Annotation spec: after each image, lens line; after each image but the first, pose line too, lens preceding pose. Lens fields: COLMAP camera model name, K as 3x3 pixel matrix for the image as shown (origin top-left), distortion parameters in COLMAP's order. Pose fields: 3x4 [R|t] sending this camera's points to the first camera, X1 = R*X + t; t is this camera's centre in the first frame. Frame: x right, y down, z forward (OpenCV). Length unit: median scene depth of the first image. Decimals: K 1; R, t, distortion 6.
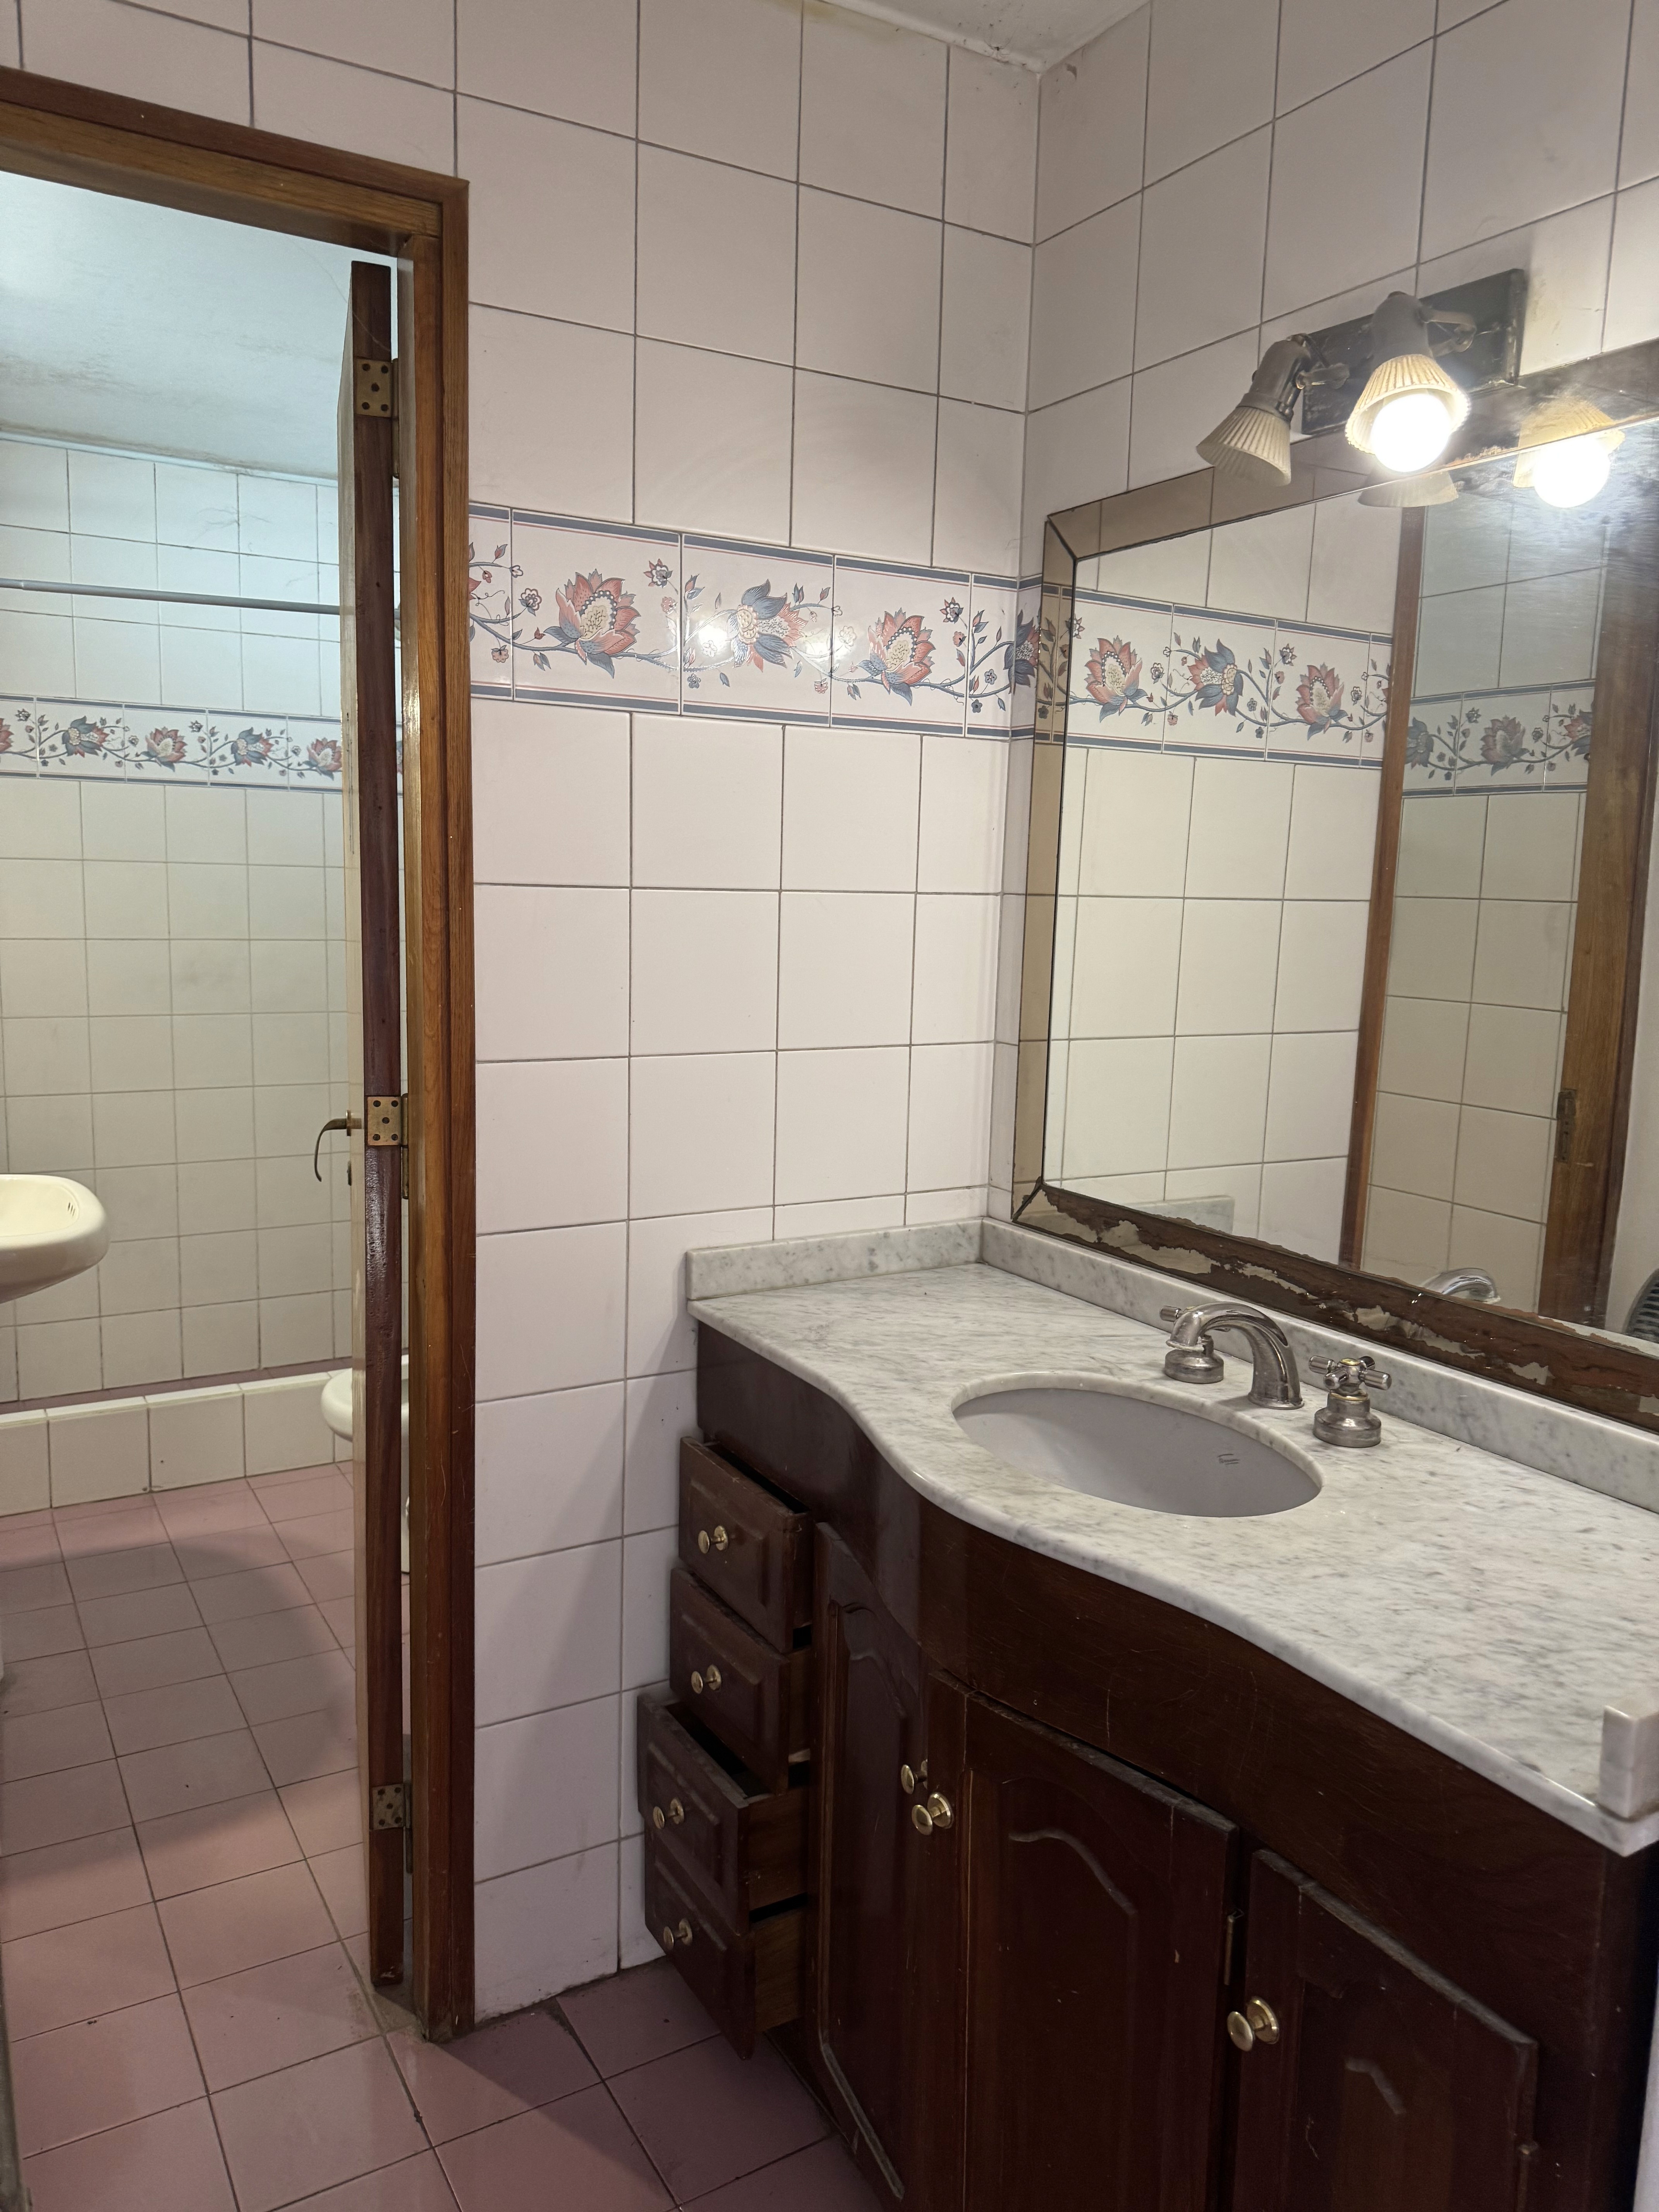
lens RADIAL K [[1562.9, 0, 837.9], [0, 1562.9, 1113.2], [0, 0, 1]] dist [-0.001298, -0.003811]
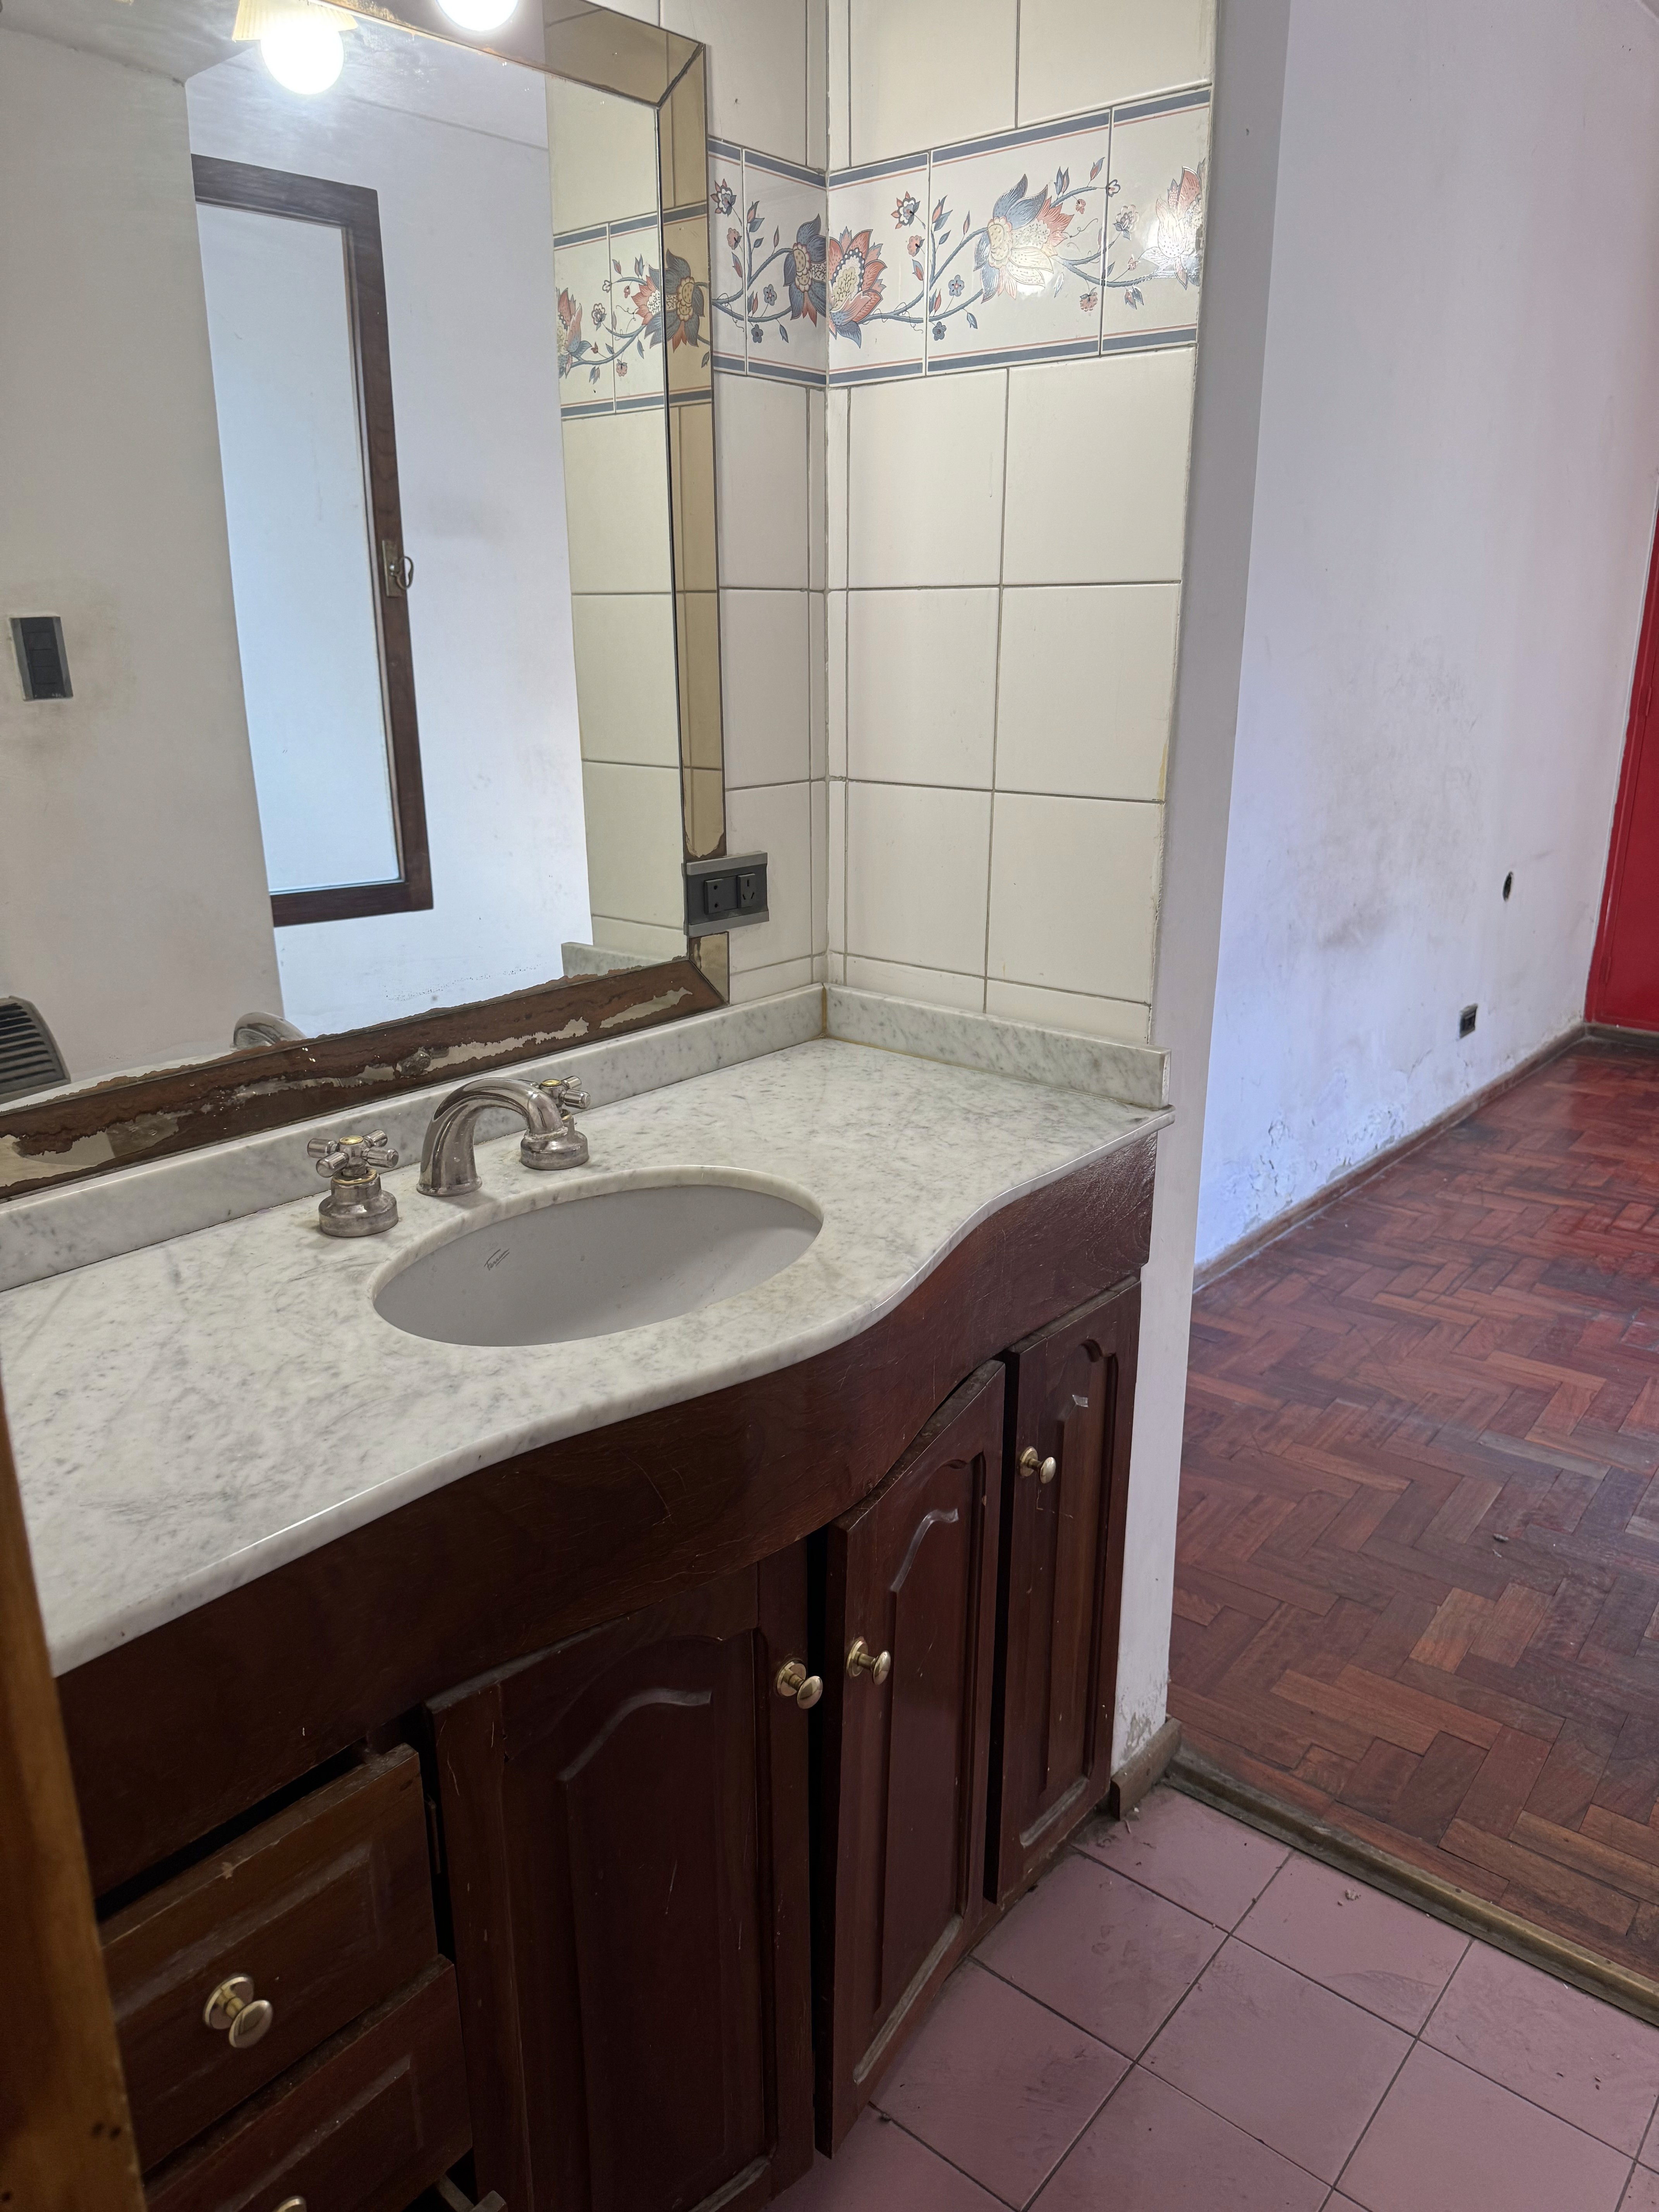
lens RADIAL K [[1562.9, 0, 840.9], [0, 1562.9, 1103.7], [0, 0, 1]] dist [-0.001298, -0.003811]
pose [[-0.361634, -0.305854, 0.880724, -0.589282], [0.112076, 0.923546, 0.366745, -0.162882], [-0.925559, 0.231335, -0.299707, 1.128217]]
